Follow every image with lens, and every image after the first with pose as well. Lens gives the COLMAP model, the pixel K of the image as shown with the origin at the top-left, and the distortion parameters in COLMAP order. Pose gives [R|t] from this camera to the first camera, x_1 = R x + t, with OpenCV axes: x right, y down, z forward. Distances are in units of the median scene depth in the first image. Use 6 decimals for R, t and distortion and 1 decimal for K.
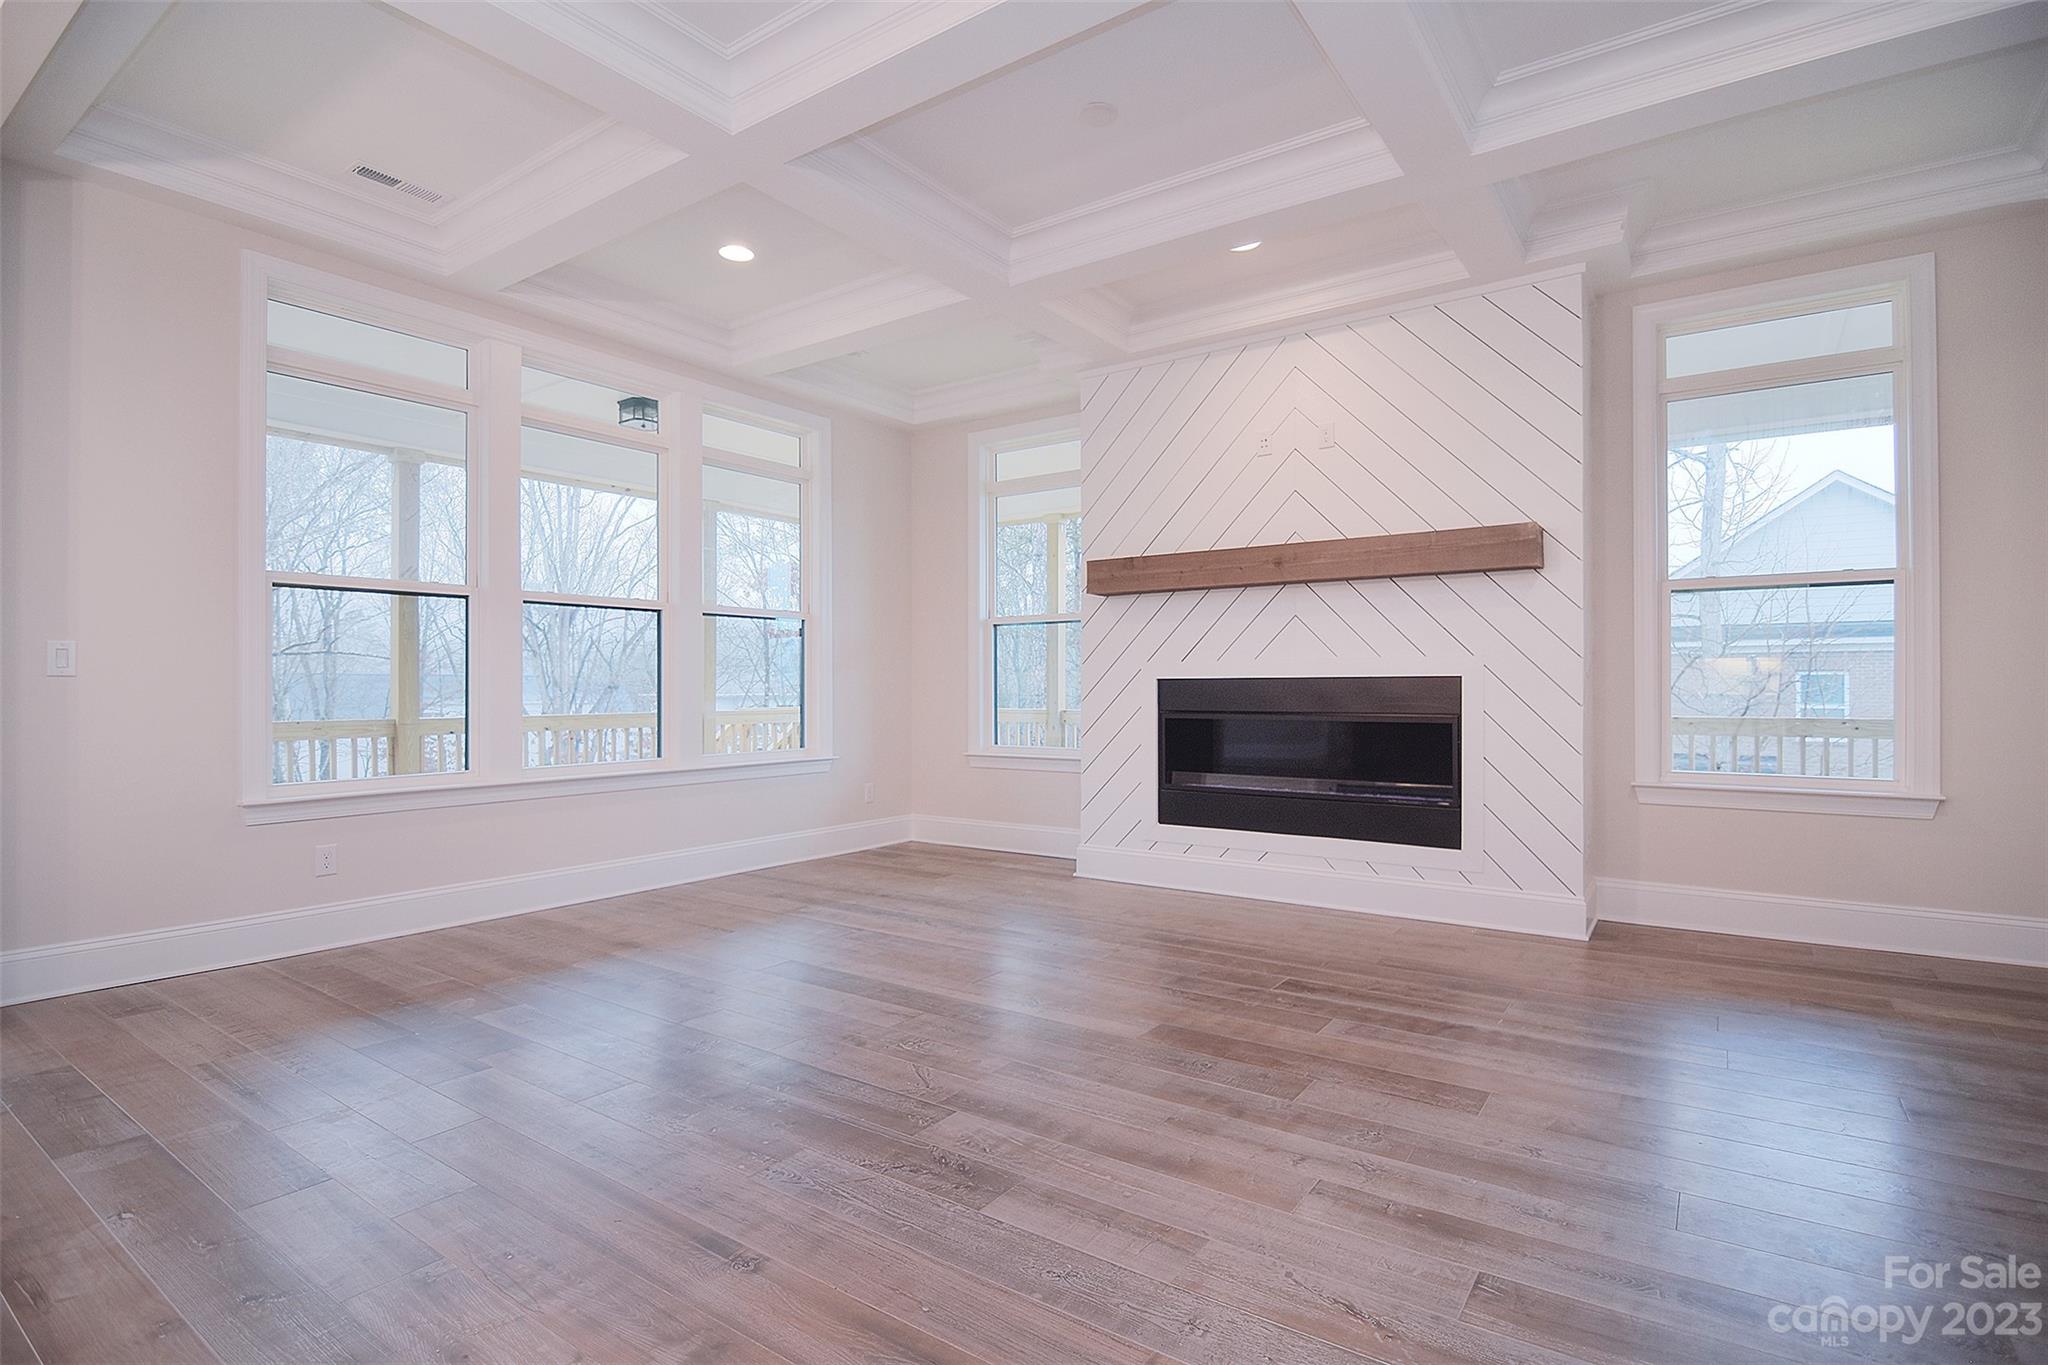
lens RADIAL K [[998.7, 0, 1029.1], [0, 998.7, 682.0], [0, 0, 1]] dist [-0.011497, -0.008438]
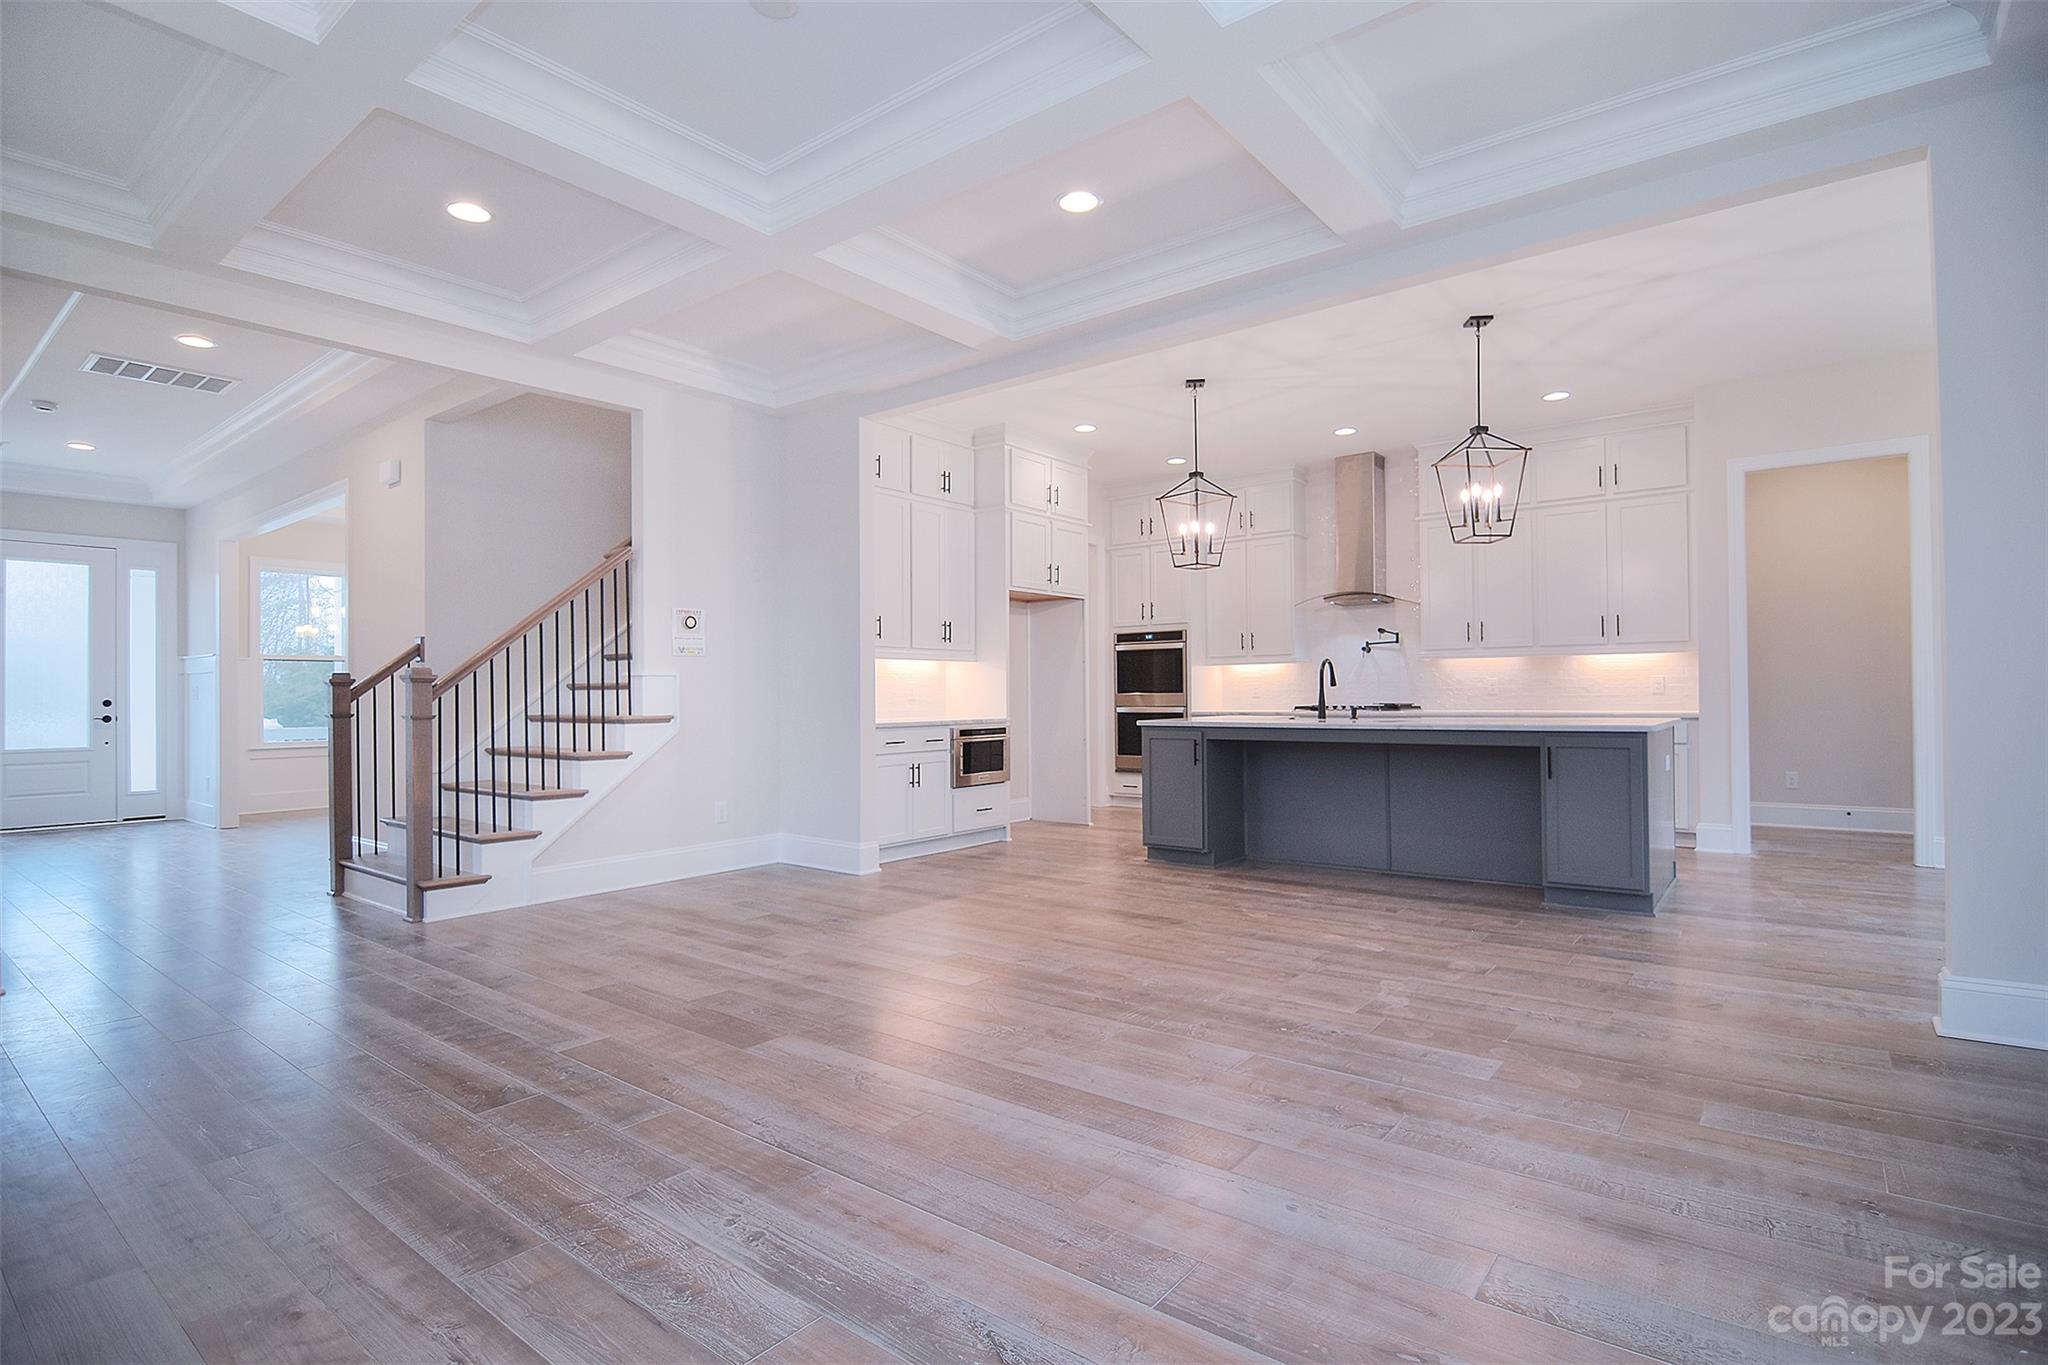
lens RADIAL K [[998.7, 0, 1027.2], [0, 998.7, 680.8], [0, 0, 1]] dist [-0.011497, -0.008438]
pose [[-0.998599, 0.010467, 0.051861, -0.144253], [0.009440, 0.999755, -0.020011, 0.008991], [-0.052058, -0.019494, -0.998454, 1.470442]]
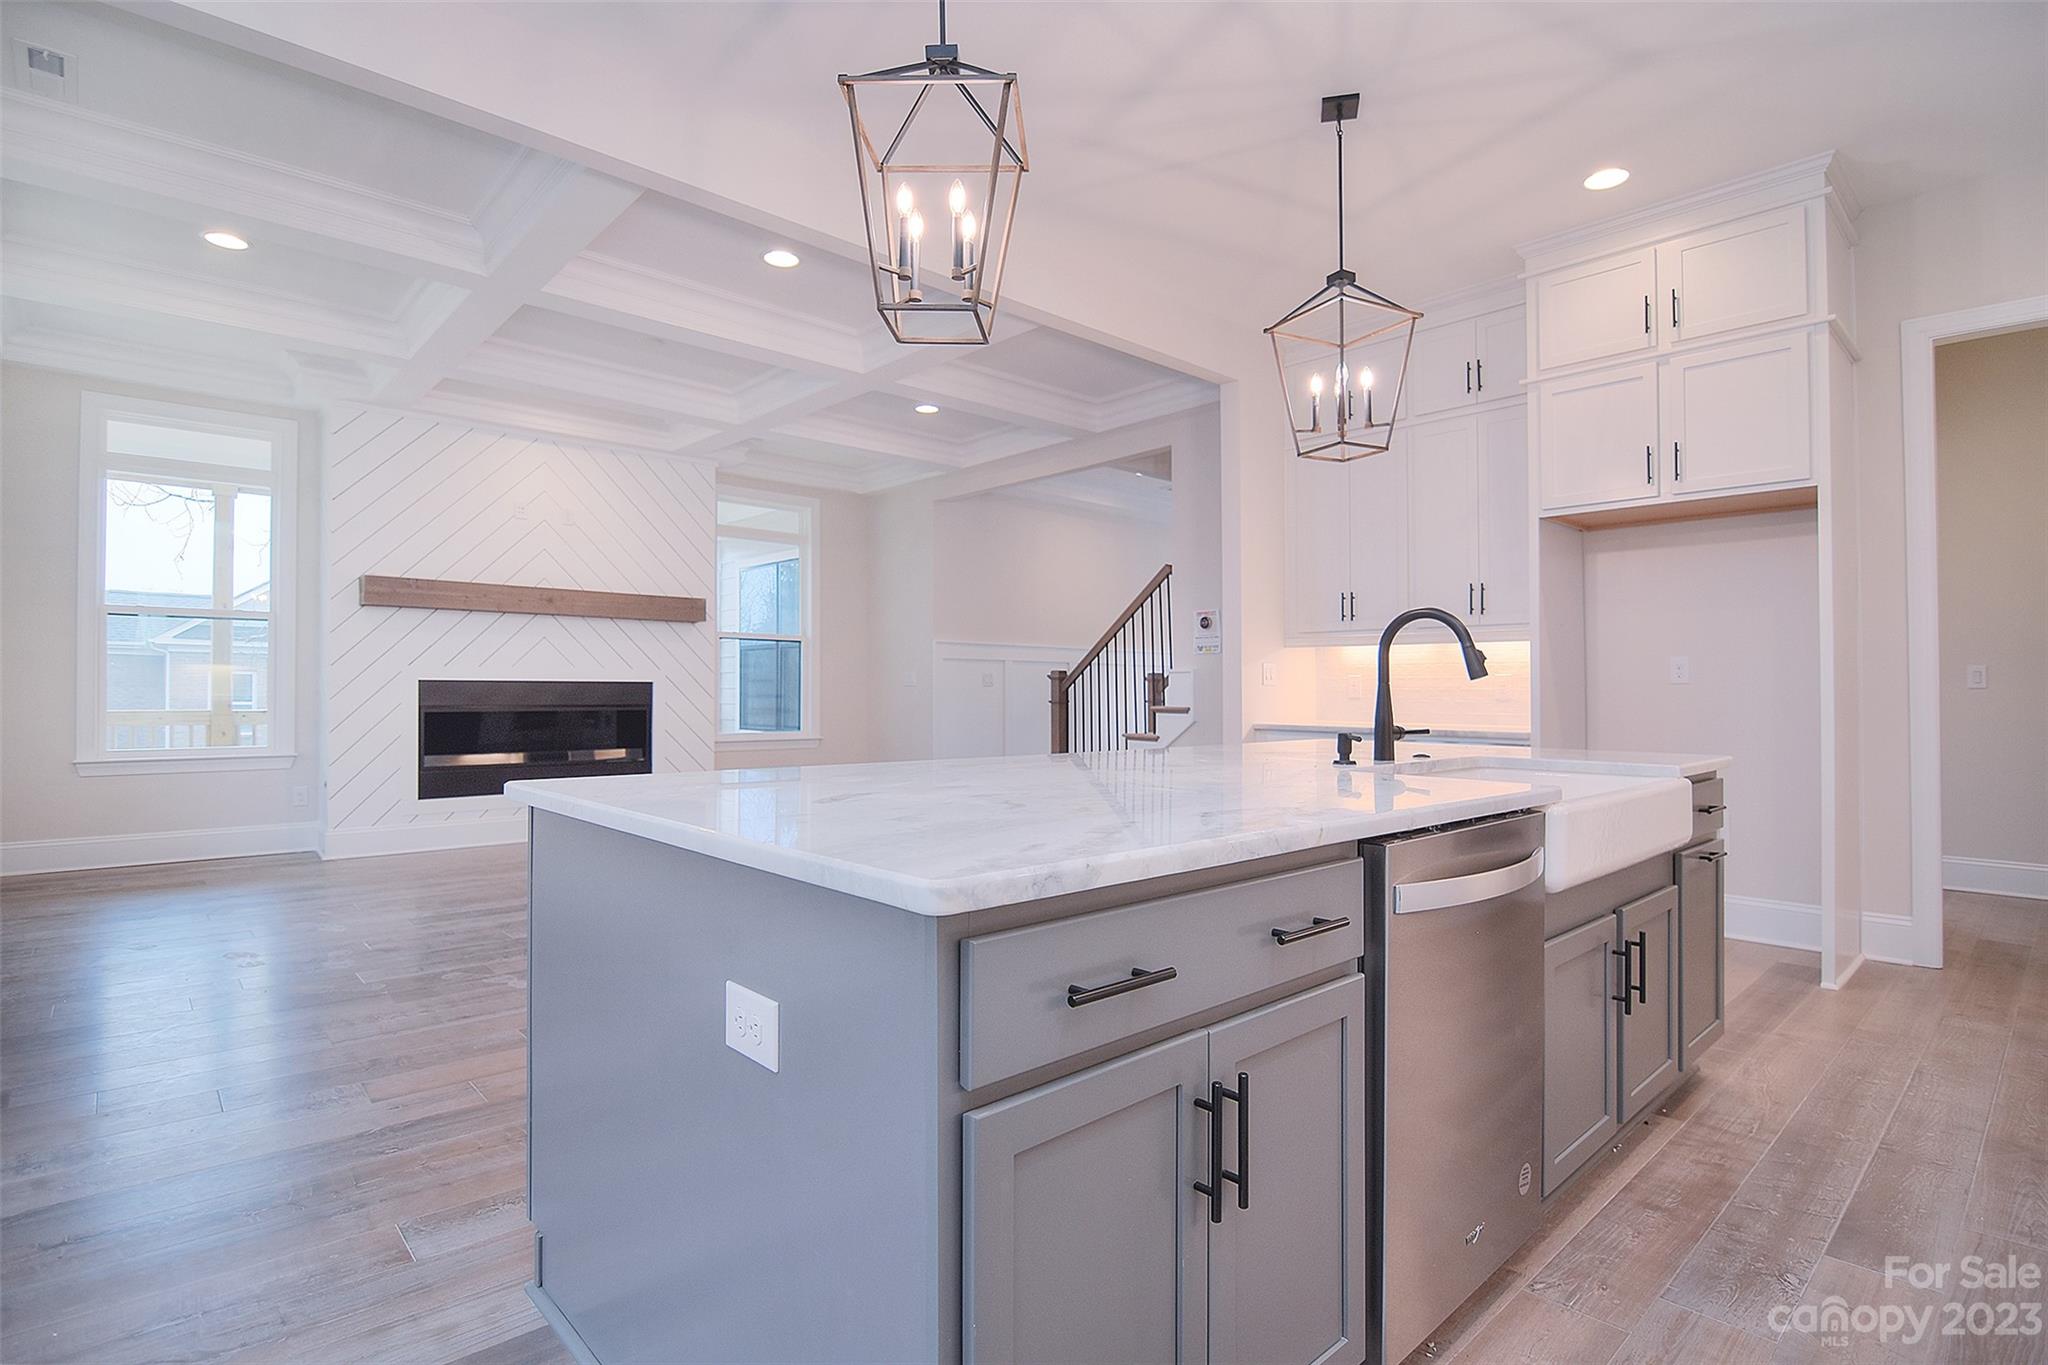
lens RADIAL K [[998.7, 0, 1032.0], [0, 998.7, 688.3], [0, 0, 1]] dist [-0.011497, -0.008438]
pose [[0.206870, 0.001919, 0.978366, -1.149865], [-0.010773, 0.999942, 0.000316, -0.001844], [-0.978309, -0.010605, 0.206879, 0.030292]]
